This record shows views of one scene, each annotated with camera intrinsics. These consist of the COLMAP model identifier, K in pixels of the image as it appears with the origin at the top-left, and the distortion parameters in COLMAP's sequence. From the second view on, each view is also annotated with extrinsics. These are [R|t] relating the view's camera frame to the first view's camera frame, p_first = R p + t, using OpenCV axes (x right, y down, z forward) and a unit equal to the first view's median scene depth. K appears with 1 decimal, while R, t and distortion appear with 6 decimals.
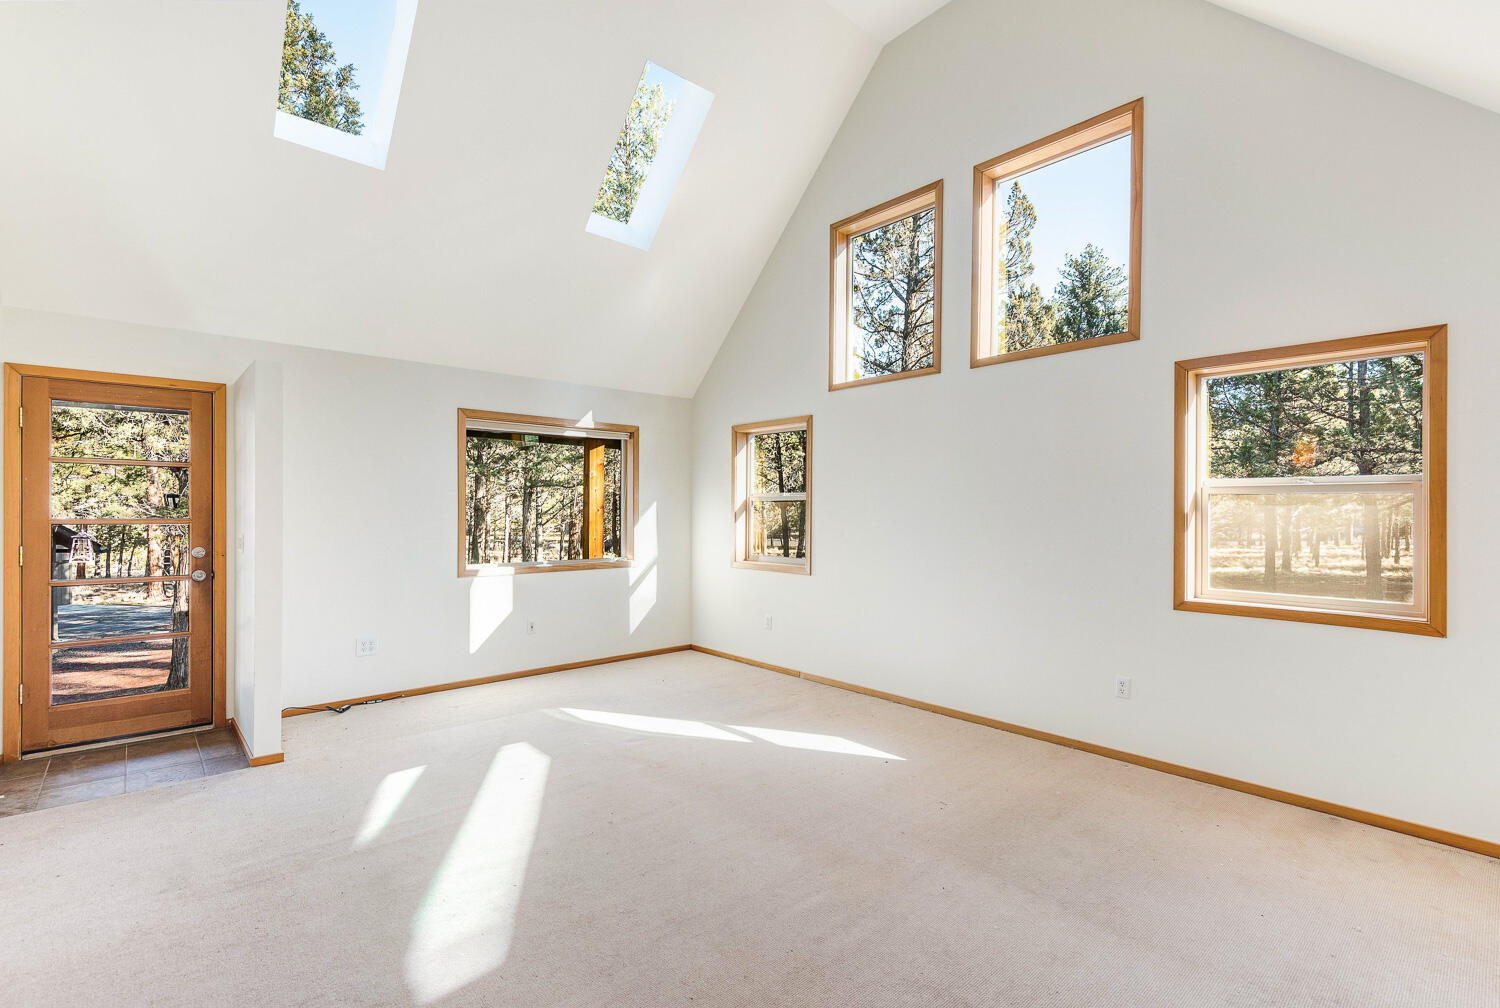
lens RADIAL K [[696.5, 0, 749.6], [0, 696.5, 516.6], [0, 0, 1]] dist [0.015267, 0.000043]
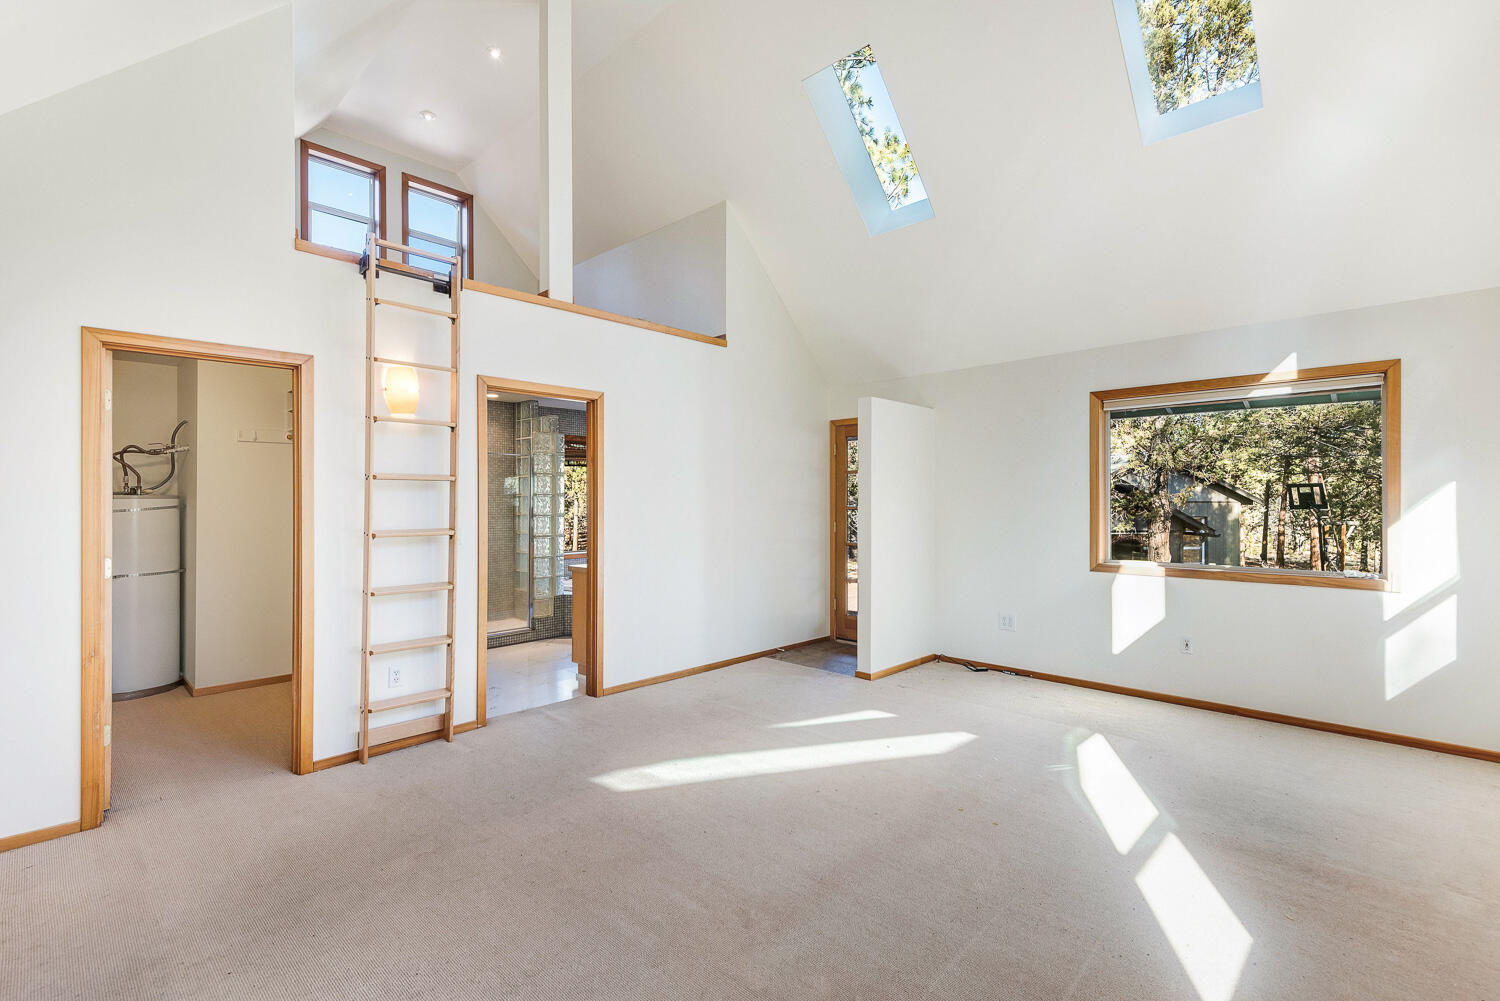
lens RADIAL K [[691.4, 0, 744.5], [0, 691.4, 497.3], [0, 0, 1]] dist [0.002111, -0.000034]
pose [[0.049679, -0.003884, -0.998758, 0.483418], [-0.008695, 0.999953, -0.004321, -0.003366], [0.998727, 0.008899, 0.049643, 0.478371]]
